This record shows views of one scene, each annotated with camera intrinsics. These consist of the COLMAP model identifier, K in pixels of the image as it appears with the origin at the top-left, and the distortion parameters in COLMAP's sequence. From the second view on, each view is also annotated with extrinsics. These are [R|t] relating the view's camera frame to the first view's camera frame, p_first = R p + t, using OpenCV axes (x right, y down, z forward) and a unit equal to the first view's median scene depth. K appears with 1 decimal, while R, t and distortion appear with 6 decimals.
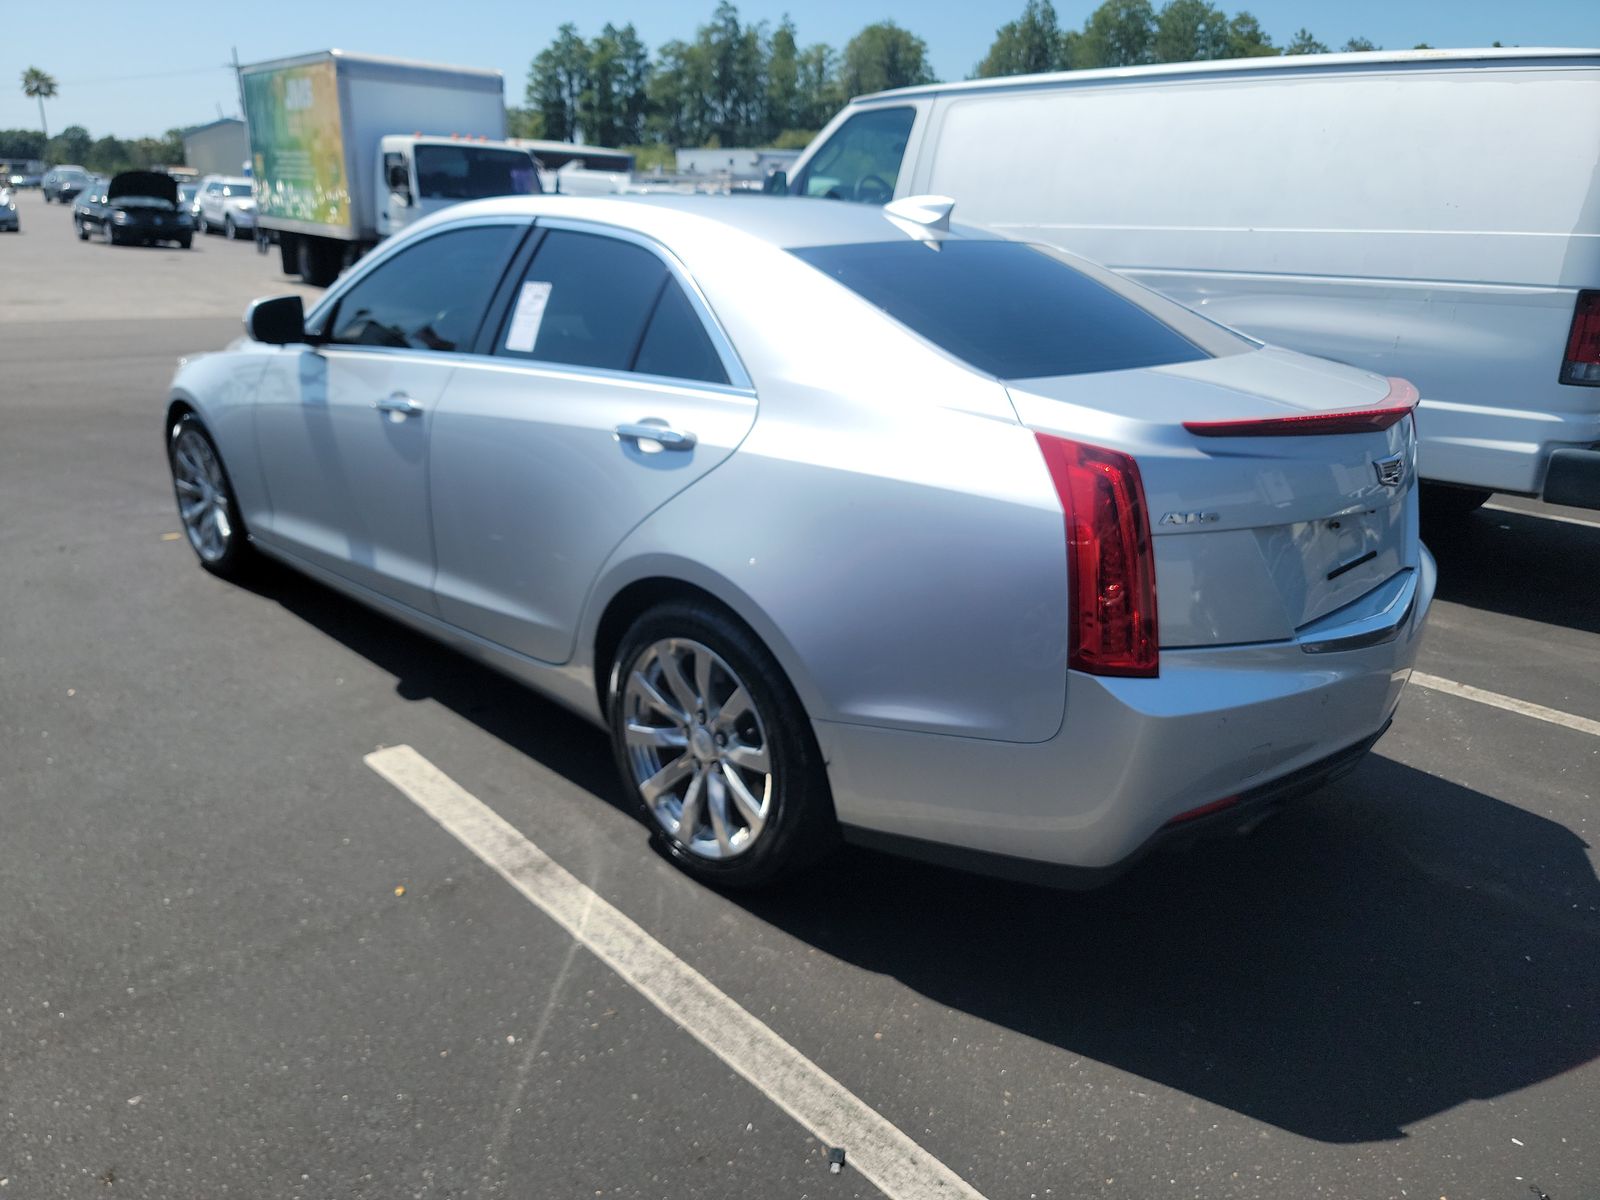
lens RADIAL K [[1150.1, 0, 799.9], [0, 1150.1, 611.2], [0, 0, 1]] dist [0.028665, -0.021466]
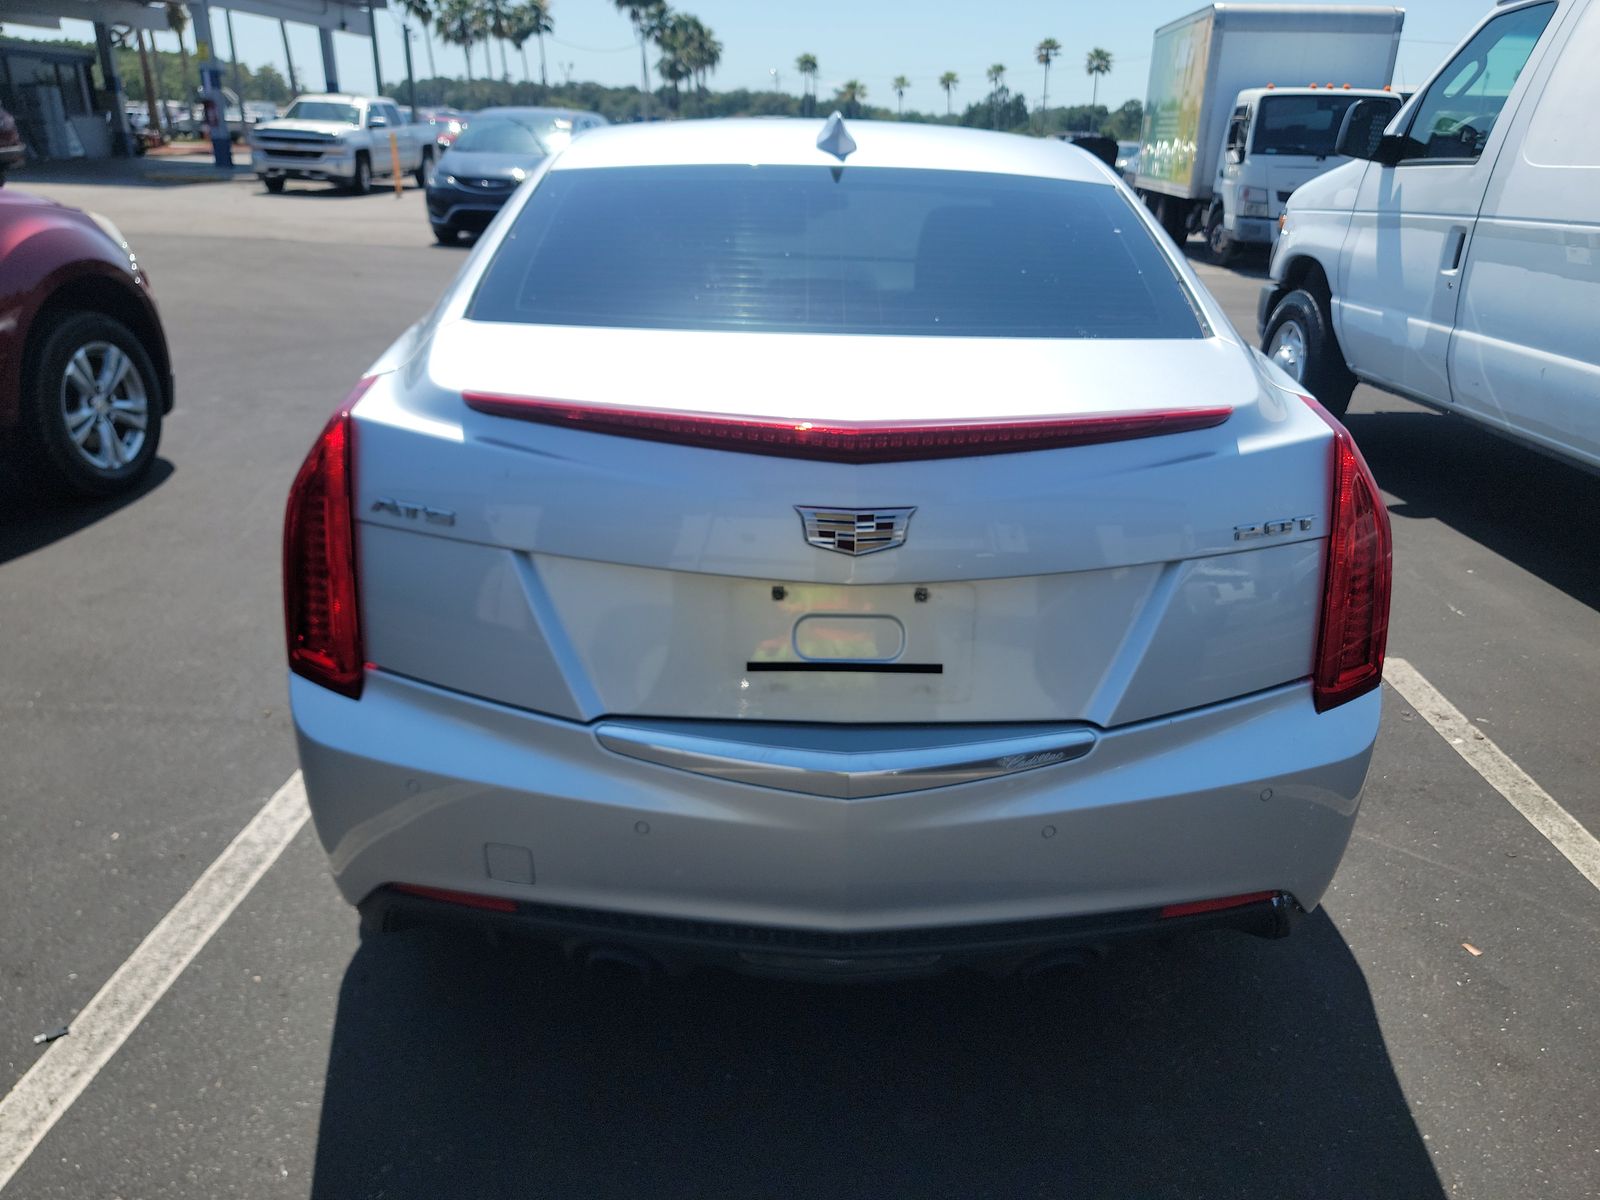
lens RADIAL K [[1150.1, 0, 806.2], [0, 1150.1, 608.4], [0, 0, 1]] dist [0.028665, -0.021466]
pose [[0.703517, 0.245518, -0.666922, 0.129883], [-0.228592, 0.966735, 0.114754, -0.020570], [0.672911, 0.071722, 0.736238, 0.075898]]
